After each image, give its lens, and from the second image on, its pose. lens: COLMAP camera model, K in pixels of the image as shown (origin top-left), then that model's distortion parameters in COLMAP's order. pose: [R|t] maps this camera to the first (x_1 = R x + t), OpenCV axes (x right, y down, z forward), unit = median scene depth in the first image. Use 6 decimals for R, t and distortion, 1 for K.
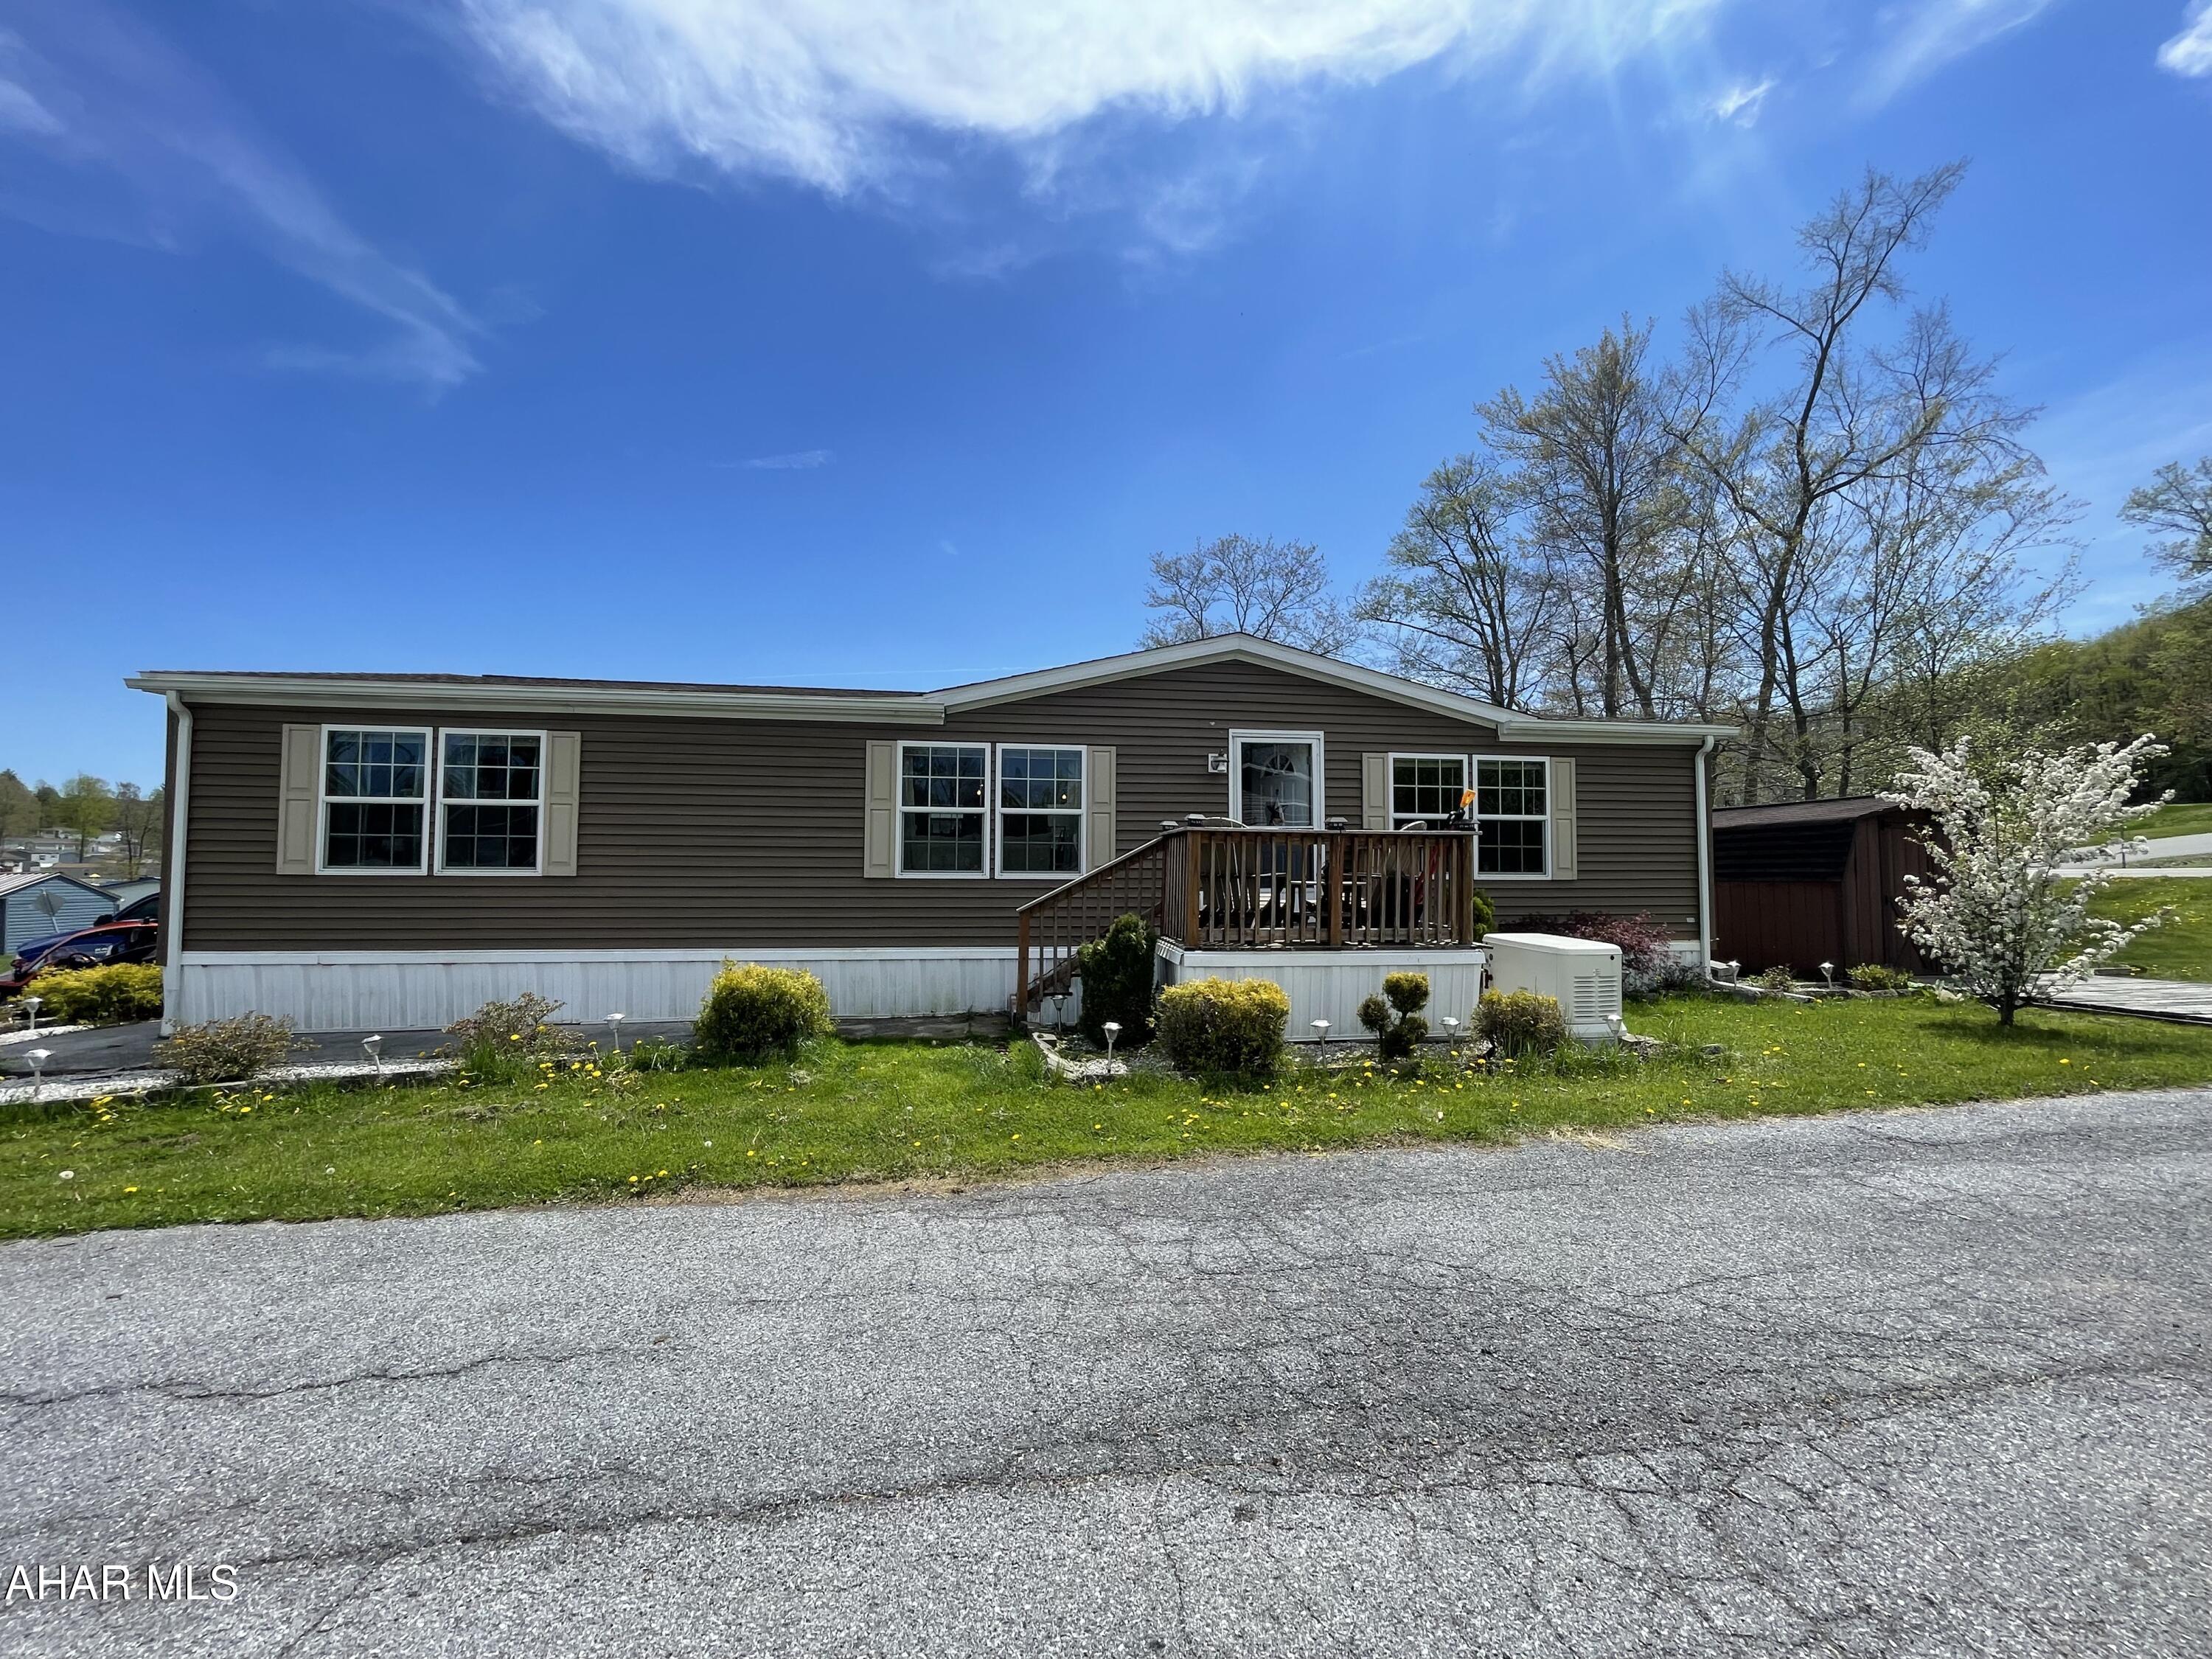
lens RADIAL K [[897.2, 0, 1106.0], [0, 897.2, 829.5], [0, 0, 1]] dist [-0.001821, -0.000561]
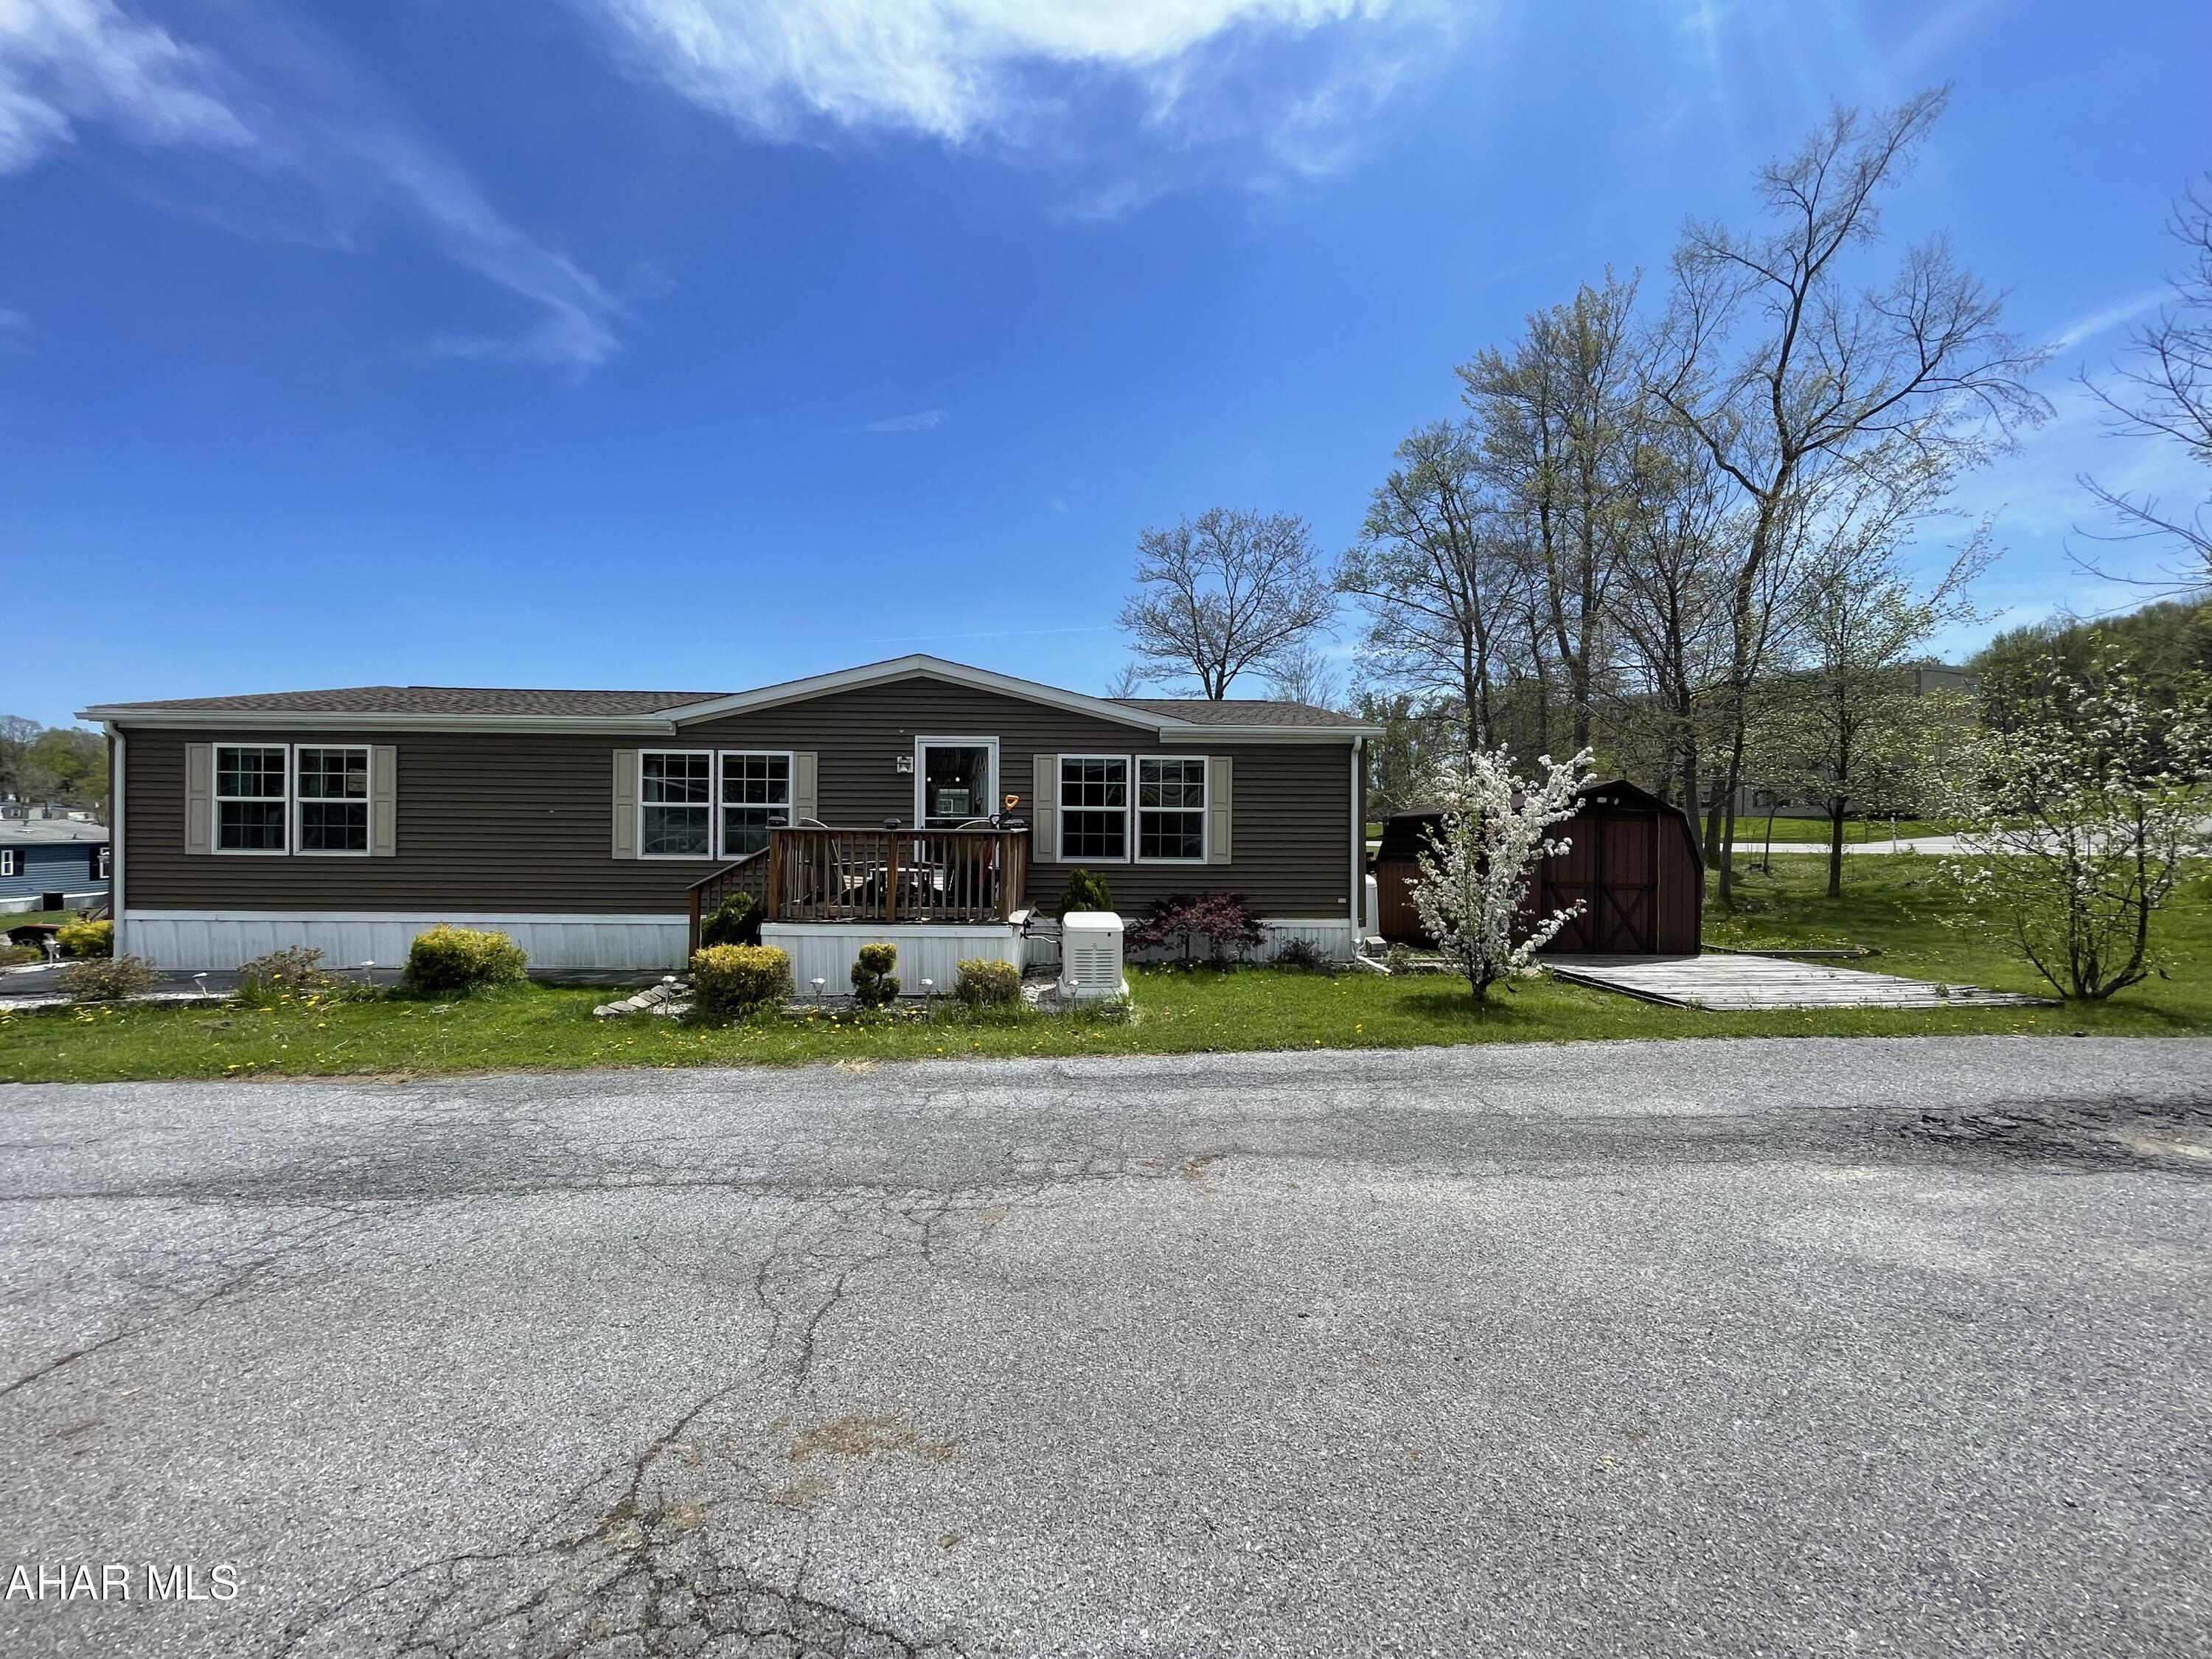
lens RADIAL K [[897.2, 0, 1106.0], [0, 897.2, 829.5], [0, 0, 1]] dist [-0.001821, -0.000561]
pose [[0.993267, 0.004978, -0.115736, 0.592204], [0.000221, 0.998993, 0.044870, -0.046111], [0.115843, -0.044593, 0.992266, -0.175946]]
